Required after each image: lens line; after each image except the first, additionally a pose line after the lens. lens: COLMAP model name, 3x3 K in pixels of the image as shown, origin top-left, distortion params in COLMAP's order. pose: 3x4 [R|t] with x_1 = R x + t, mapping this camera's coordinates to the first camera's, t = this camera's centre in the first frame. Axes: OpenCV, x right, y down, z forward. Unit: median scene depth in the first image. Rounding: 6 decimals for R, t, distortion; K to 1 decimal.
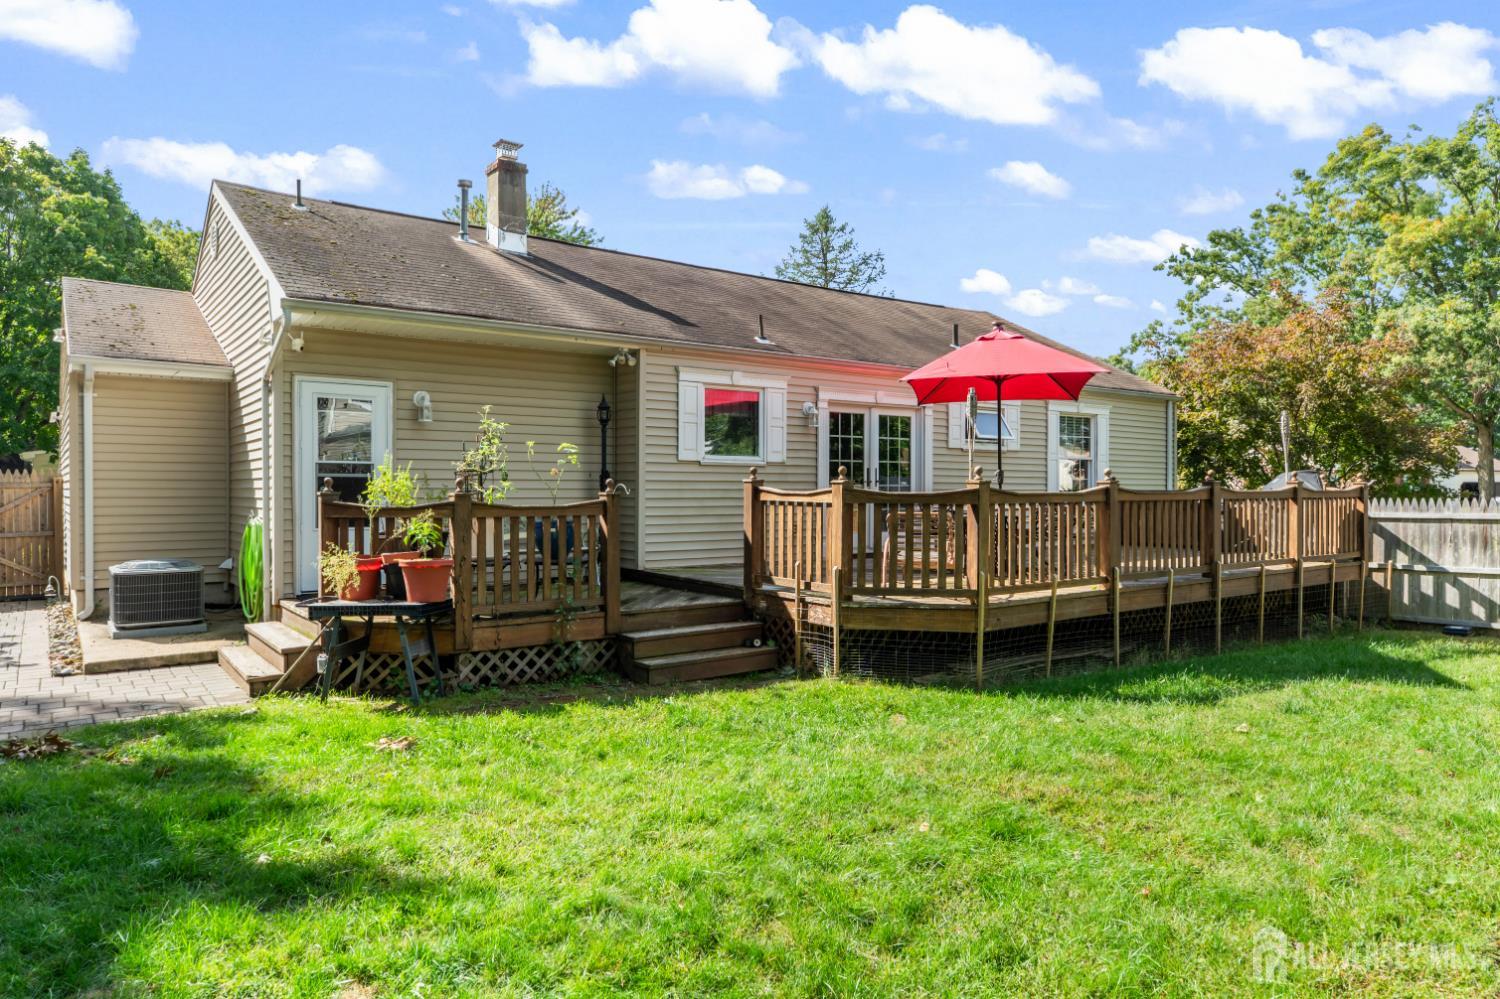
lens RADIAL K [[951.2, 0, 754.3], [0, 951.2, 503.5], [0, 0, 1]] dist [0.000257, -0.001218]
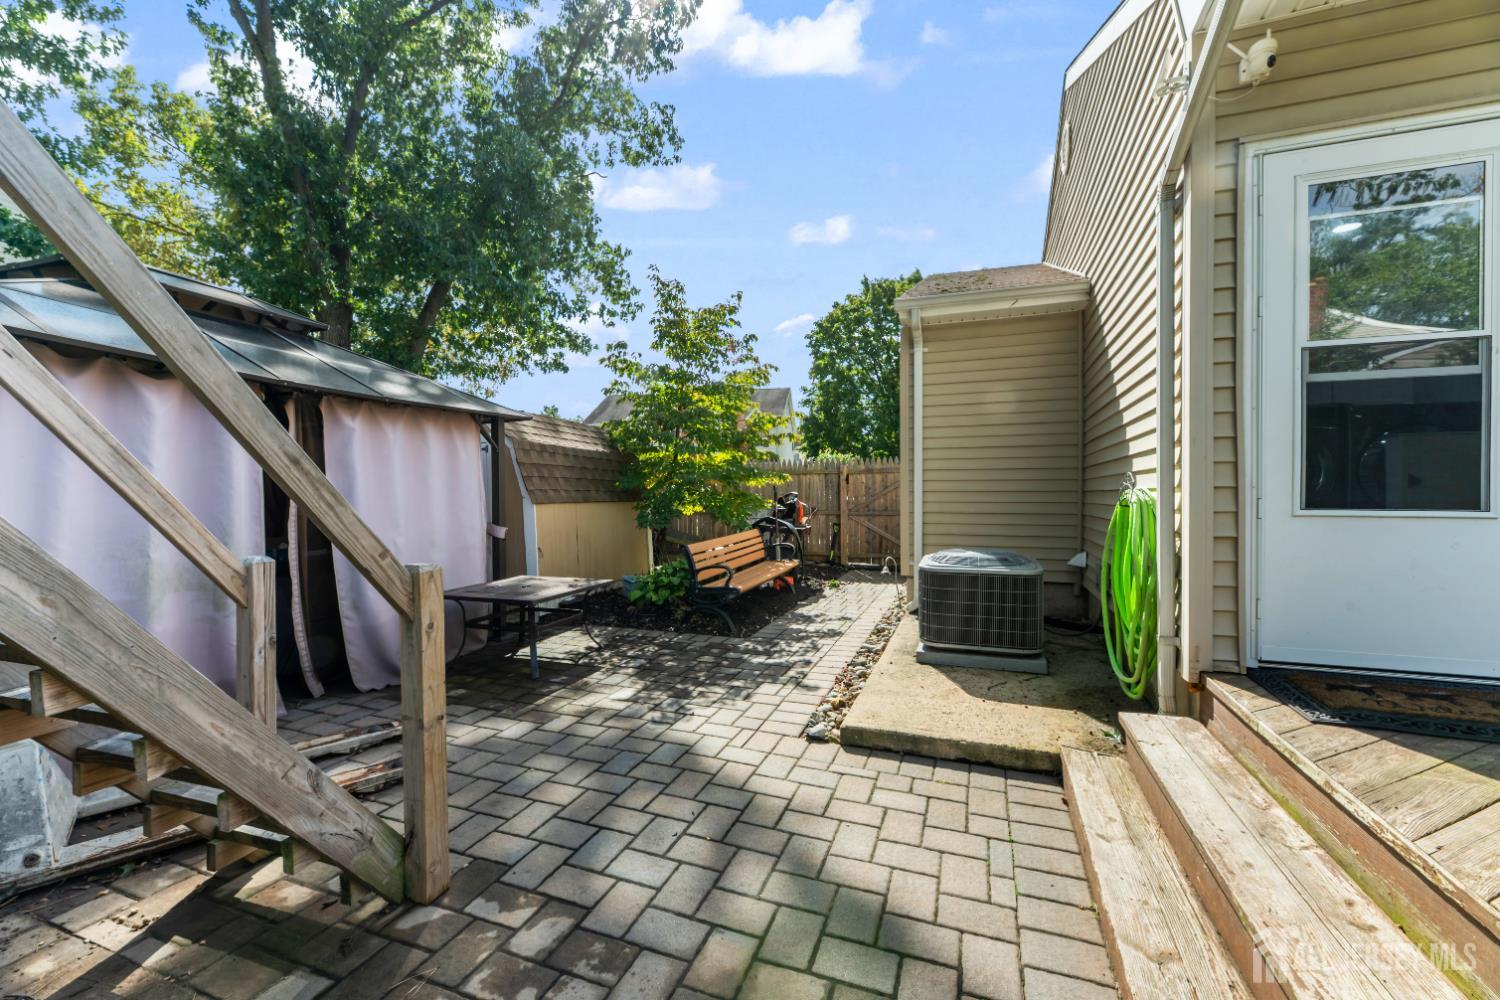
lens RADIAL K [[602.8, 0, 750.6], [0, 602.8, 492.8], [0, 0, 1]] dist [0.004160, 0.000000]
pose [[0.540001, -0.003052, -0.841659, -0.370269], [-0.009982, 0.999900, -0.010030, 0.023760], [0.841605, 0.013818, 0.539916, 0.662303]]
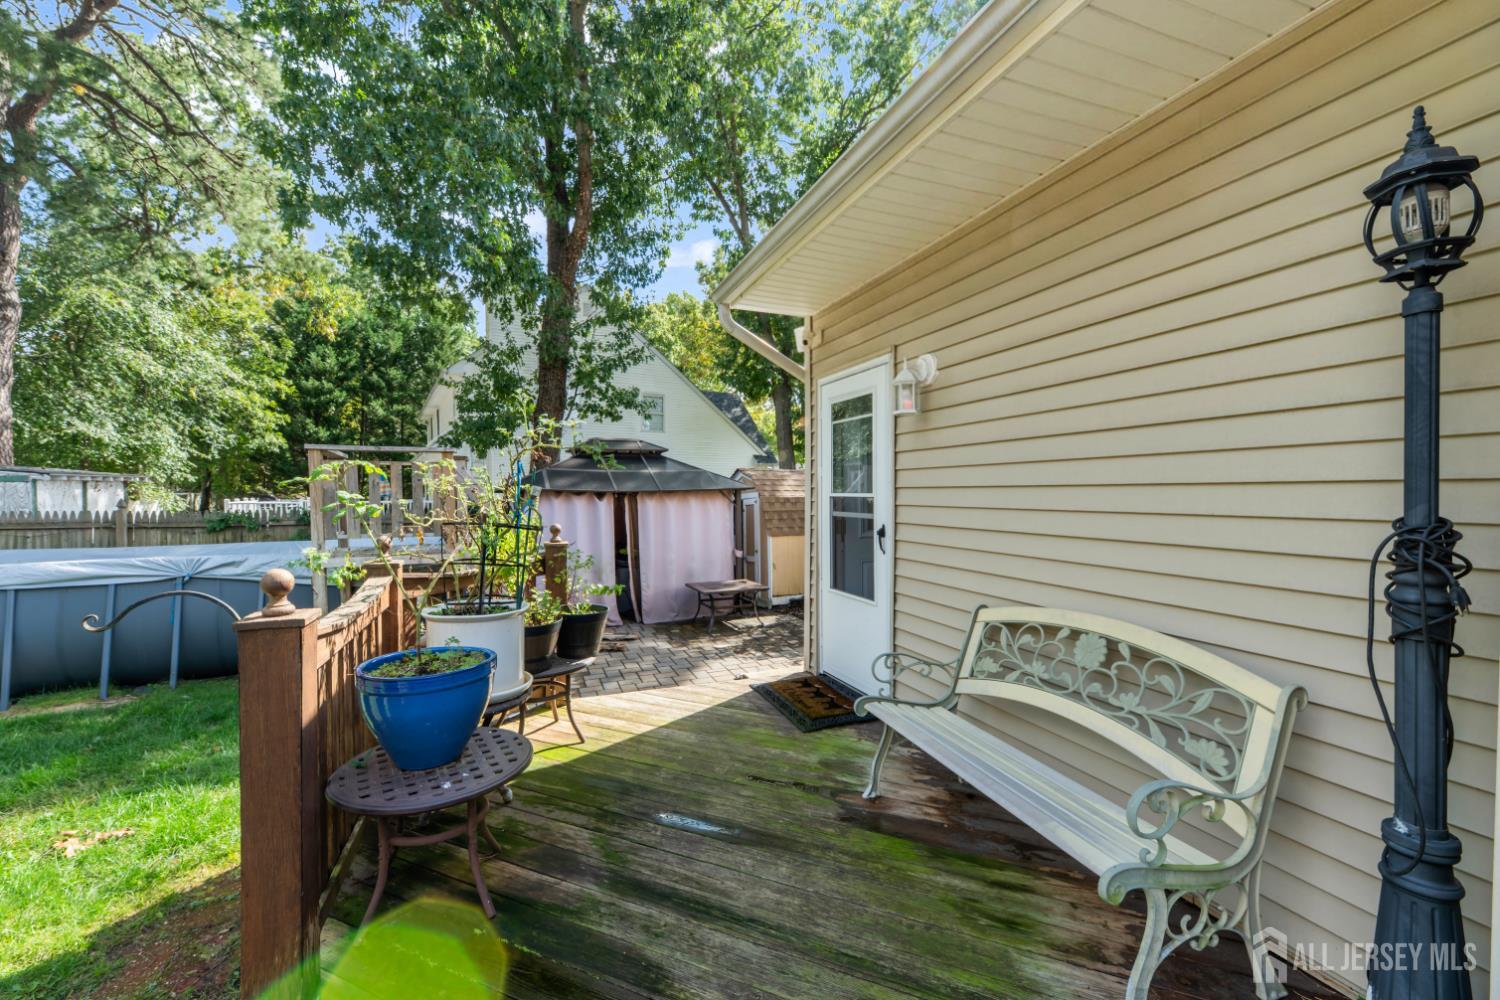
lens RADIAL K [[602.8, 0, 749.2], [0, 602.8, 501.0], [0, 0, 1]] dist [0.004160, 0.000000]
pose [[-0.262839, 0.009123, -0.964797, -0.006776], [-0.012747, 0.999835, 0.012927, -0.044371], [0.964756, 0.015696, -0.262679, 1.055536]]
